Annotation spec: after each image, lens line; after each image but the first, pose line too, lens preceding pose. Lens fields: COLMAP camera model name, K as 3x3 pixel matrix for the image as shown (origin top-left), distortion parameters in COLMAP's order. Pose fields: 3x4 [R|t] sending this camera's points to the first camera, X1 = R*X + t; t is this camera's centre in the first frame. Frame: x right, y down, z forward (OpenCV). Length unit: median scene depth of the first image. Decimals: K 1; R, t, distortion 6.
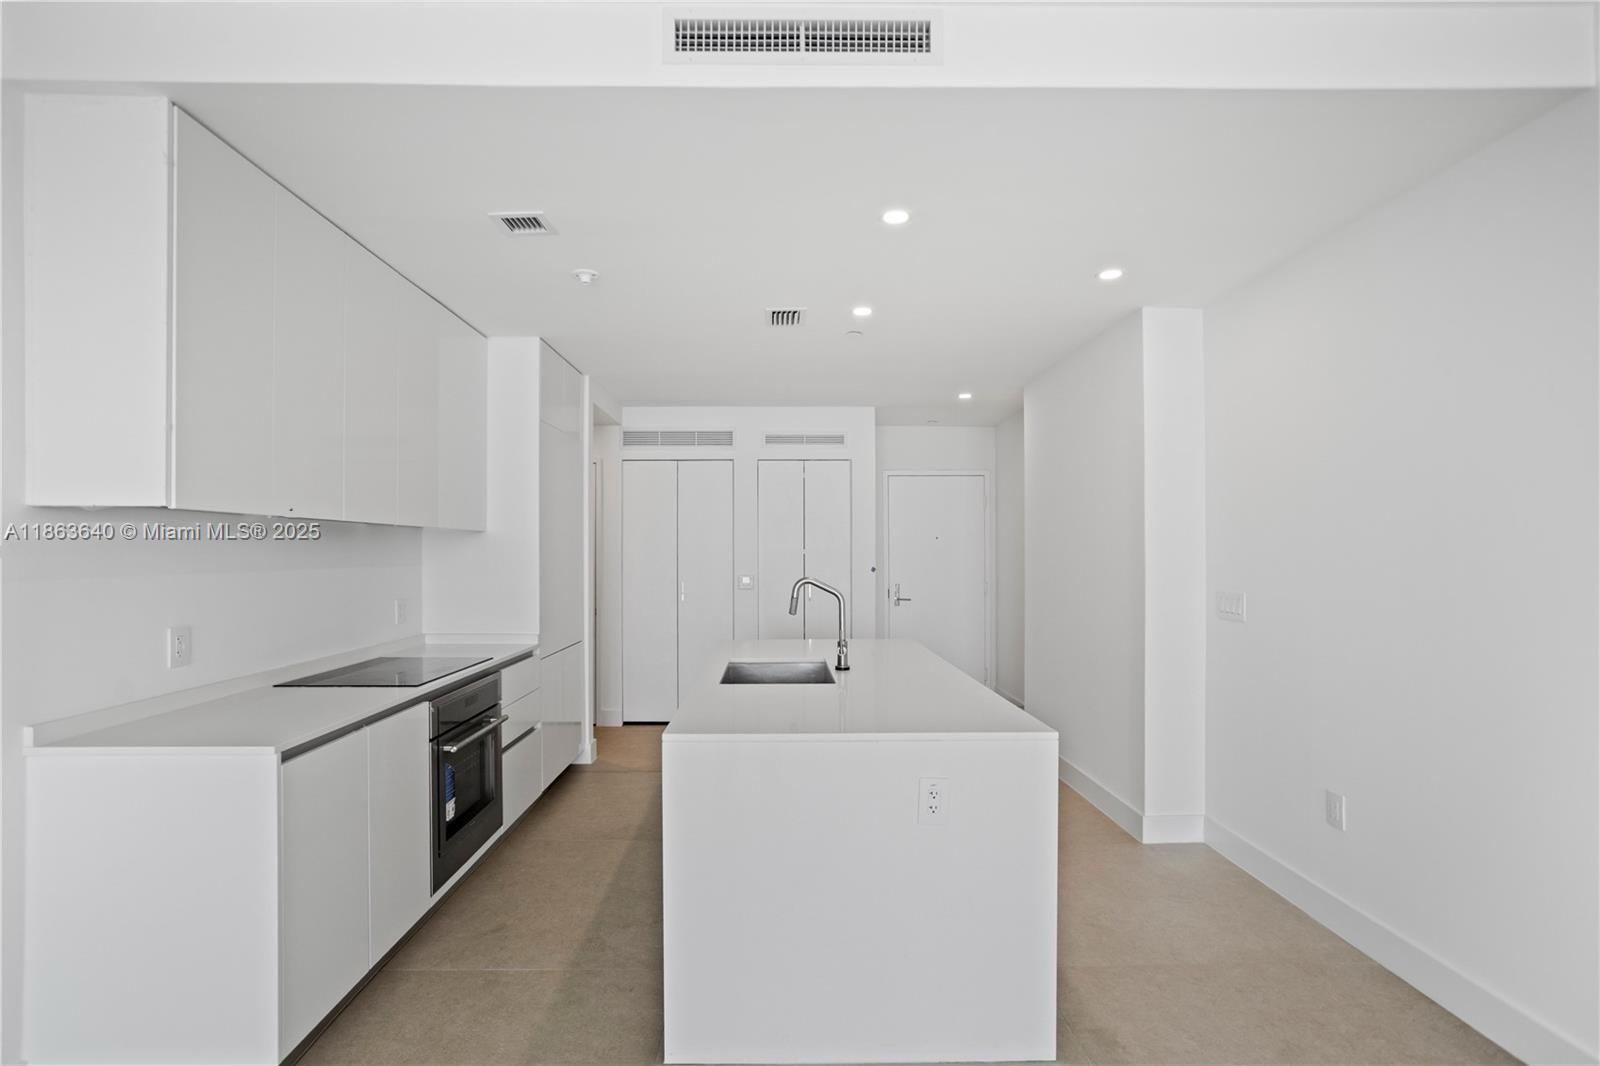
lens RADIAL K [[789.2, 0, 790.7], [0, 789.2, 539.2], [0, 0, 1]] dist [0.002826, 0.002885]
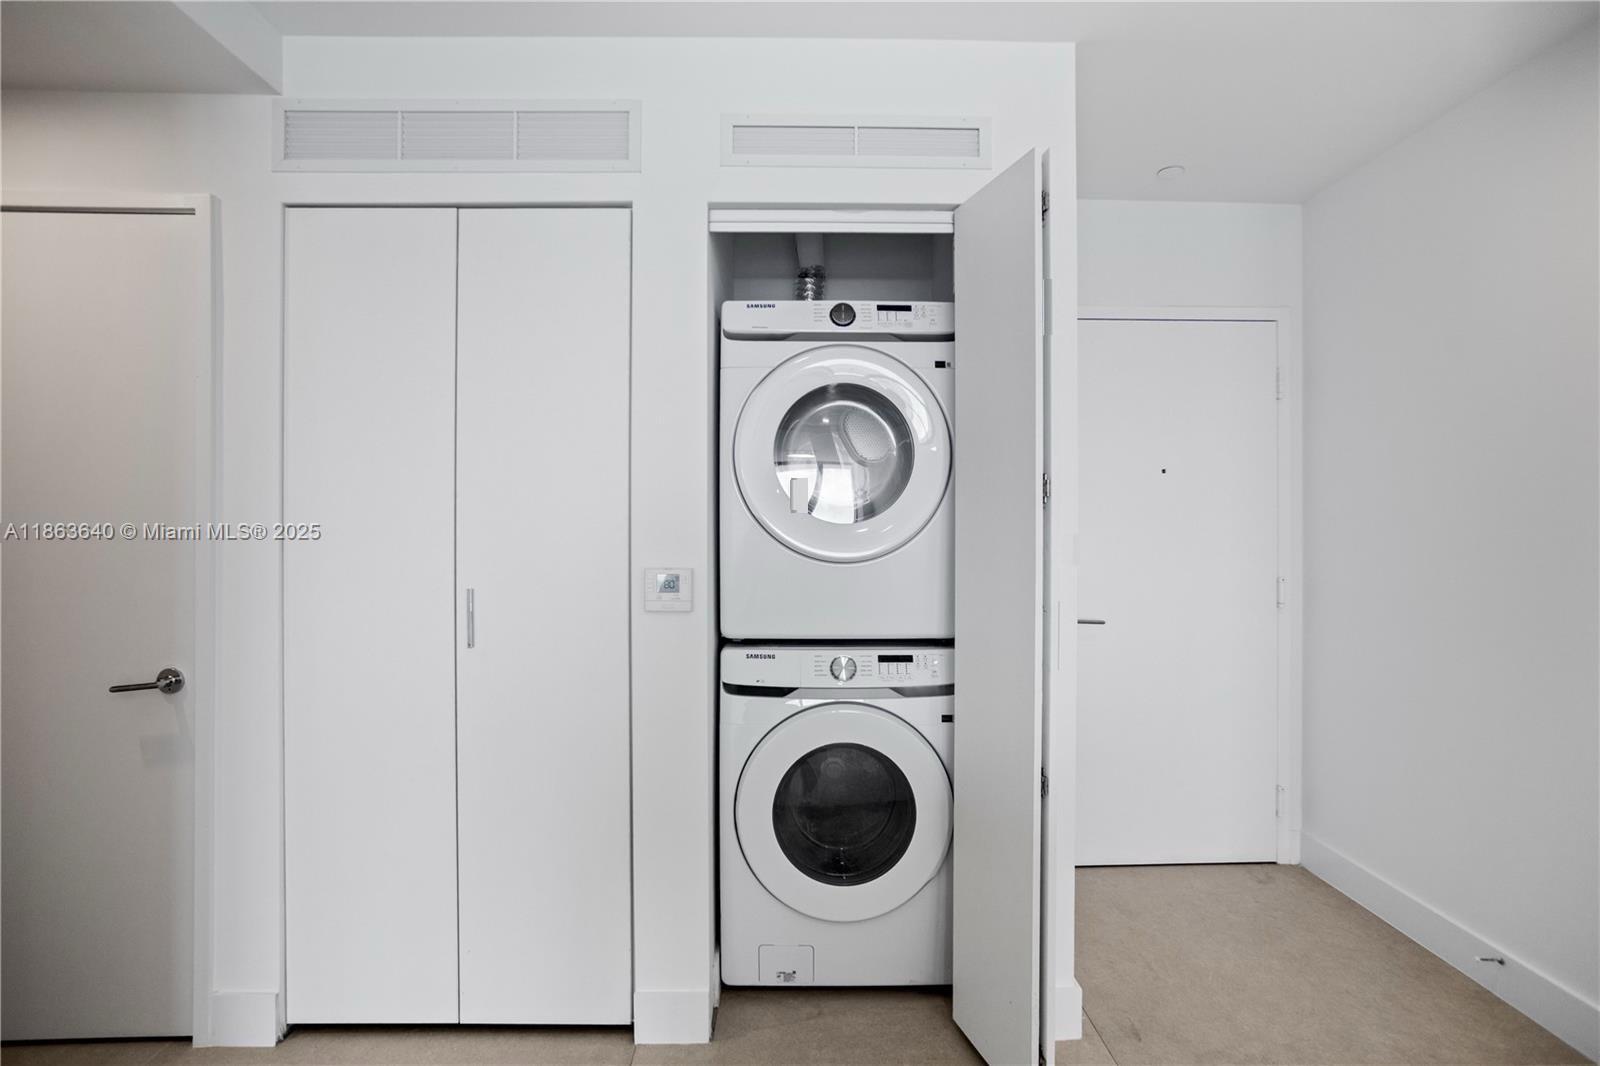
lens RADIAL K [[789.2, 0, 804.2], [0, 789.2, 508.3], [0, 0, 1]] dist [0.002826, 0.002885]
pose [[0.999975, 0.006118, 0.003675, -0.004644], [-0.006168, 0.999885, 0.013854, 0.015844], [-0.003590, -0.013876, 0.999897, 0.683634]]
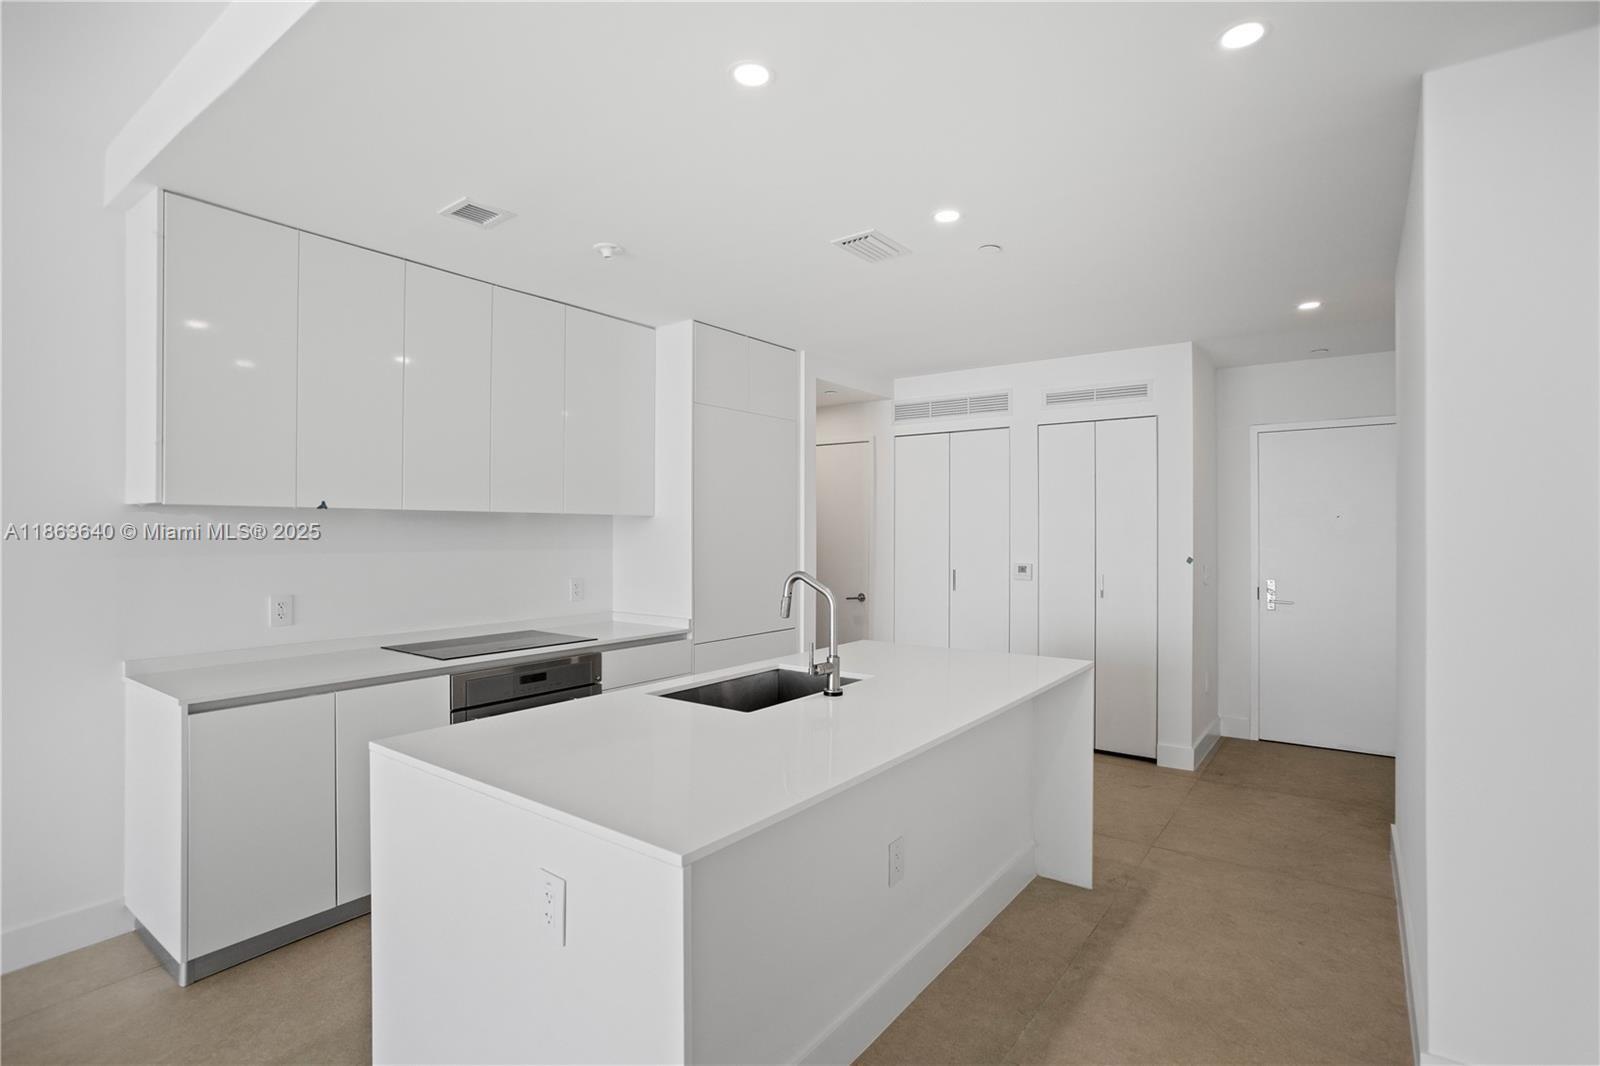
lens RADIAL K [[789.2, 0, 801.0], [0, 789.2, 531.4], [0, 0, 1]] dist [0.002826, 0.002885]
pose [[0.798627, 0.004562, -0.601809, 0.260601], [0.005134, 0.999883, 0.014393, -0.002335], [0.601805, -0.014585, 0.798510, 0.190731]]
